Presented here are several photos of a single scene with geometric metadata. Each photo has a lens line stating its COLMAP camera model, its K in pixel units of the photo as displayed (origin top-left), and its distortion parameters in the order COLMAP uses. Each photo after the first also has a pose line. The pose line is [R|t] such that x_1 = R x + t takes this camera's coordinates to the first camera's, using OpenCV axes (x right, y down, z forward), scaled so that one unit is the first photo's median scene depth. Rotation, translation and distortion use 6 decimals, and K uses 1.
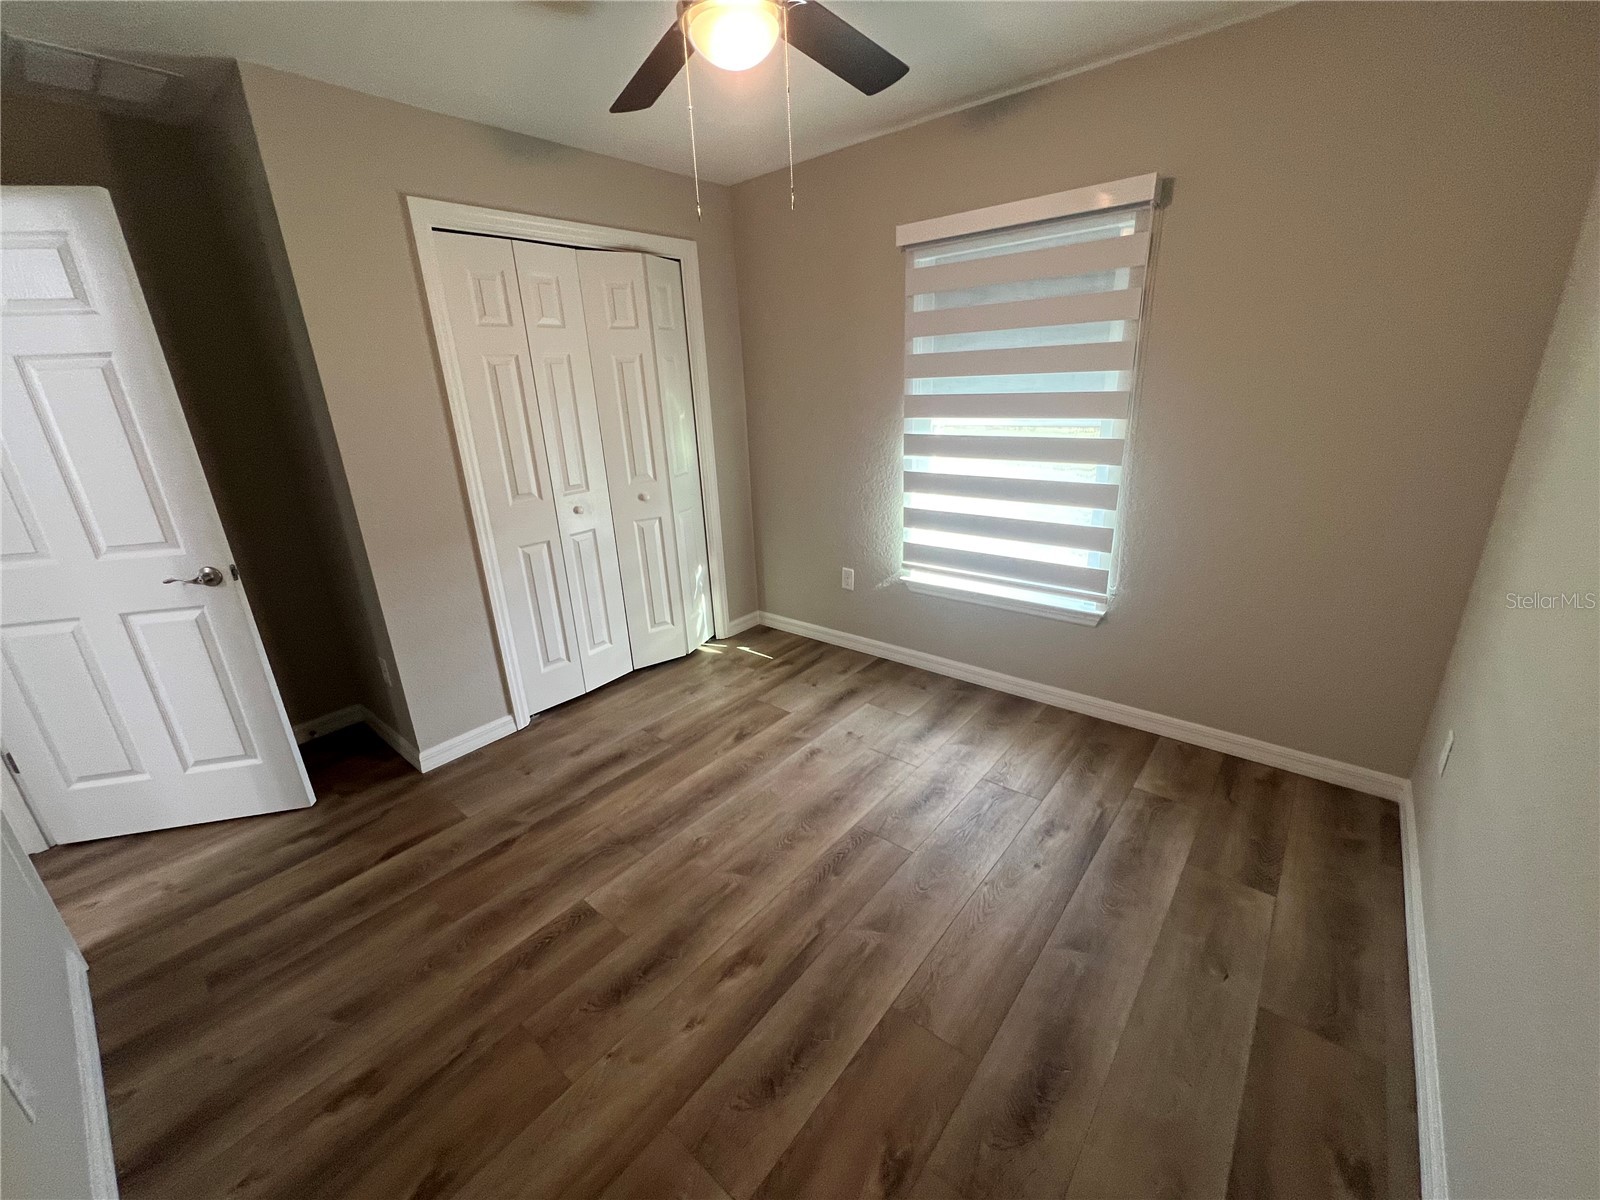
lens RADIAL K [[646.1, 0, 796.1], [0, 646.1, 592.8], [0, 0, 1]] dist [0.003083, -0.000659]
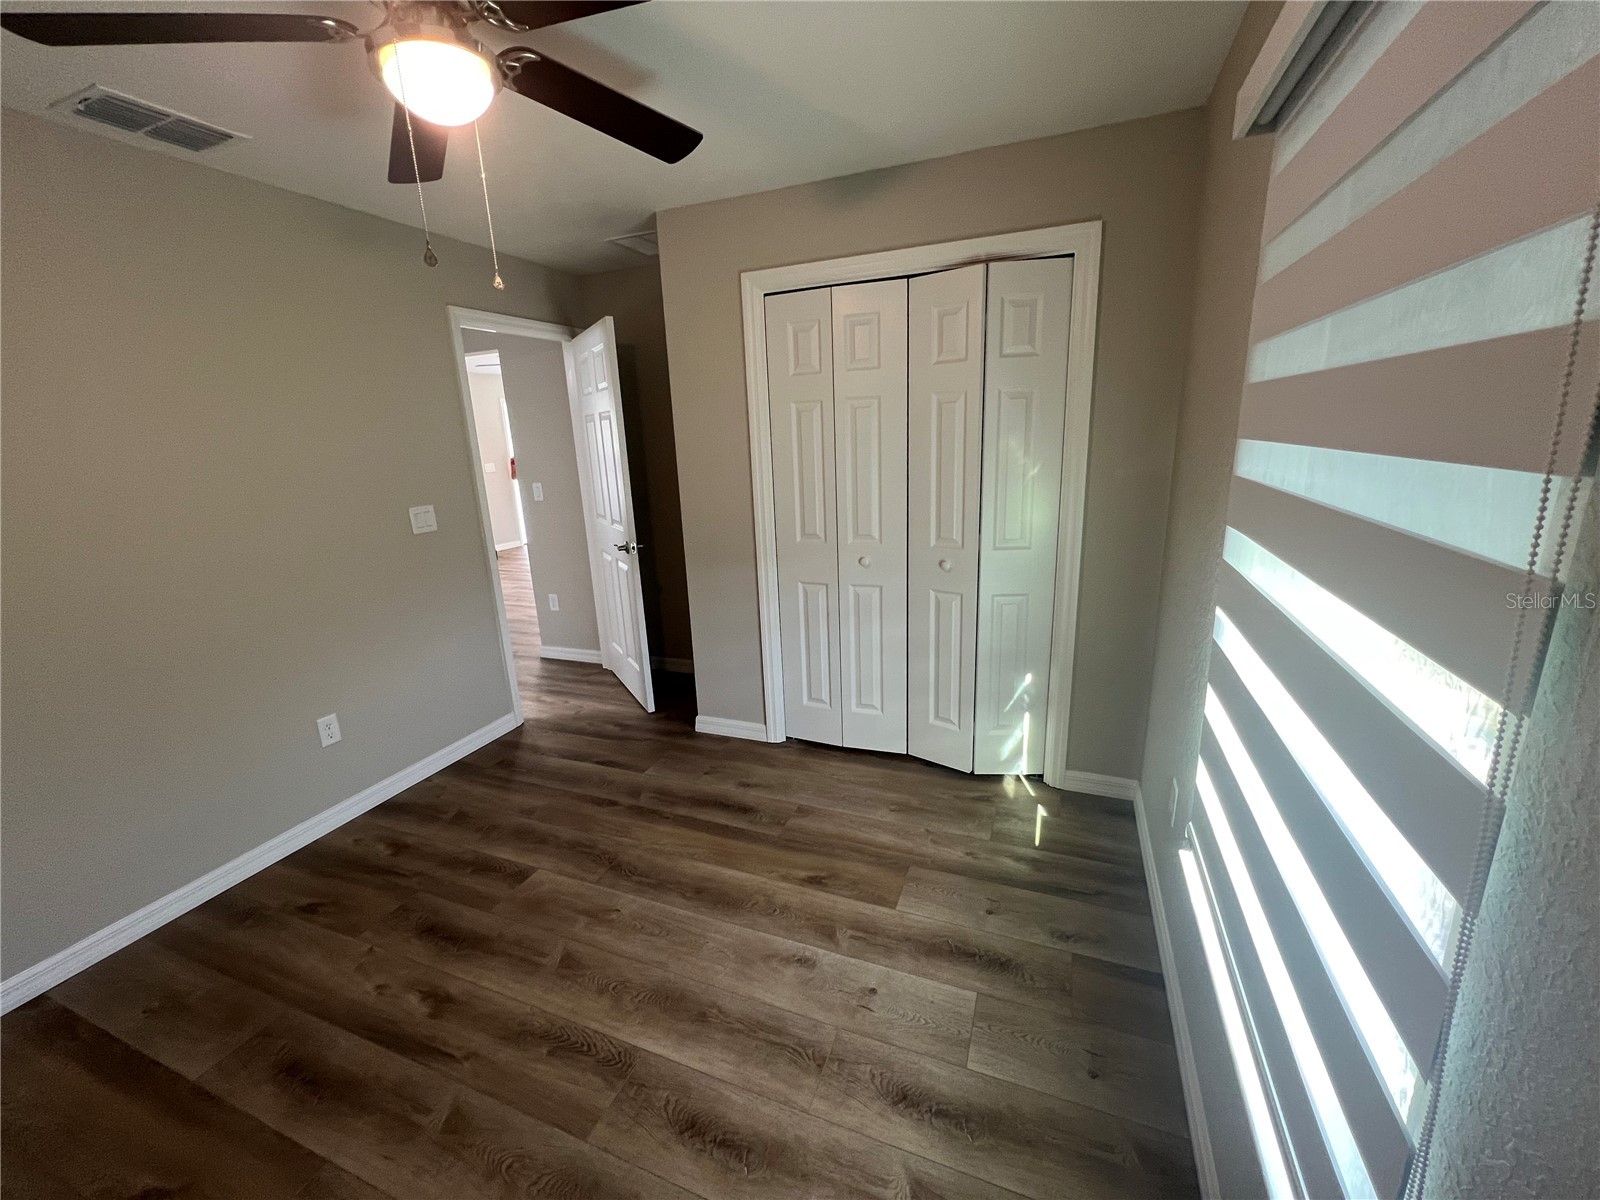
lens RADIAL K [[646.1, 0, 789.5], [0, 646.1, 590.1], [0, 0, 1]] dist [0.003083, -0.000659]
pose [[0.304096, 0.258180, -0.916989, 0.580880], [-0.276891, 0.944973, 0.174235, -0.259244], [0.911514, 0.200922, 0.358850, 0.676204]]
